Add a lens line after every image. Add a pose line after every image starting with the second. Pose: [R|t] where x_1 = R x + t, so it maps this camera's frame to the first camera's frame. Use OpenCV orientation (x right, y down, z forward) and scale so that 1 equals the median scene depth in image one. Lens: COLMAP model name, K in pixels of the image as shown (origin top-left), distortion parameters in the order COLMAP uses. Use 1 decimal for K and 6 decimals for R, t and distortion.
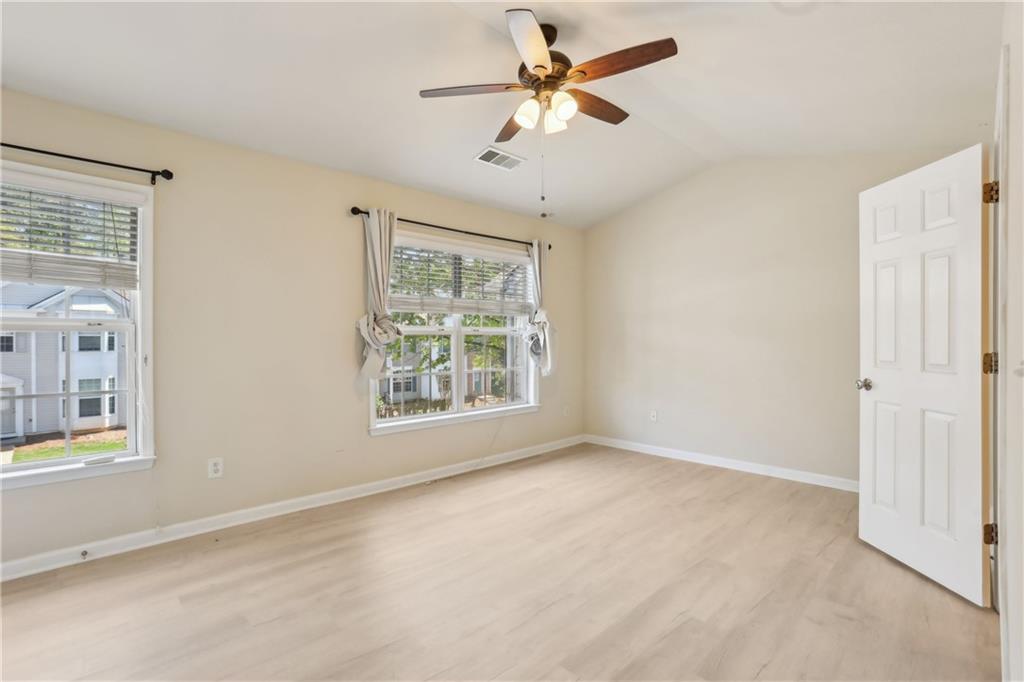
lens RADIAL K [[473.1, 0, 496.8], [0, 473.1, 341.6], [0, 0, 1]] dist [-0.065266, 0.020865]
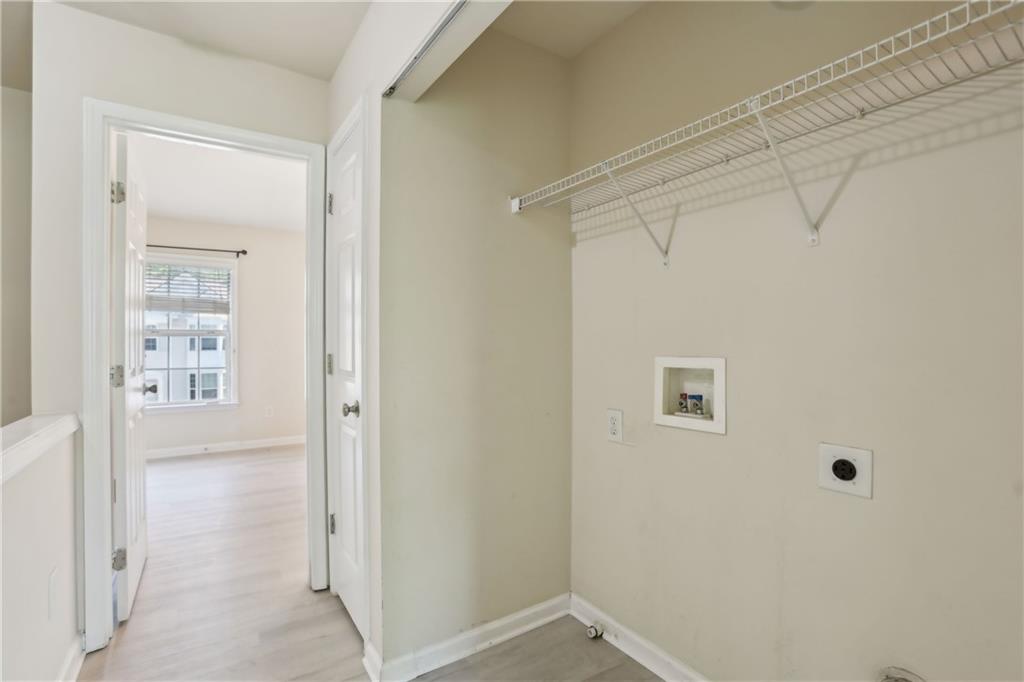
lens RADIAL K [[473.1, 0, 490.7], [0, 473.1, 349.2], [0, 0, 1]] dist [-0.065266, 0.020865]
pose [[0.987179, 0.004897, -0.159542, 0.474969], [-0.003233, 0.999938, 0.010693, 0.006157], [0.159584, -0.010040, 0.987133, -0.589432]]
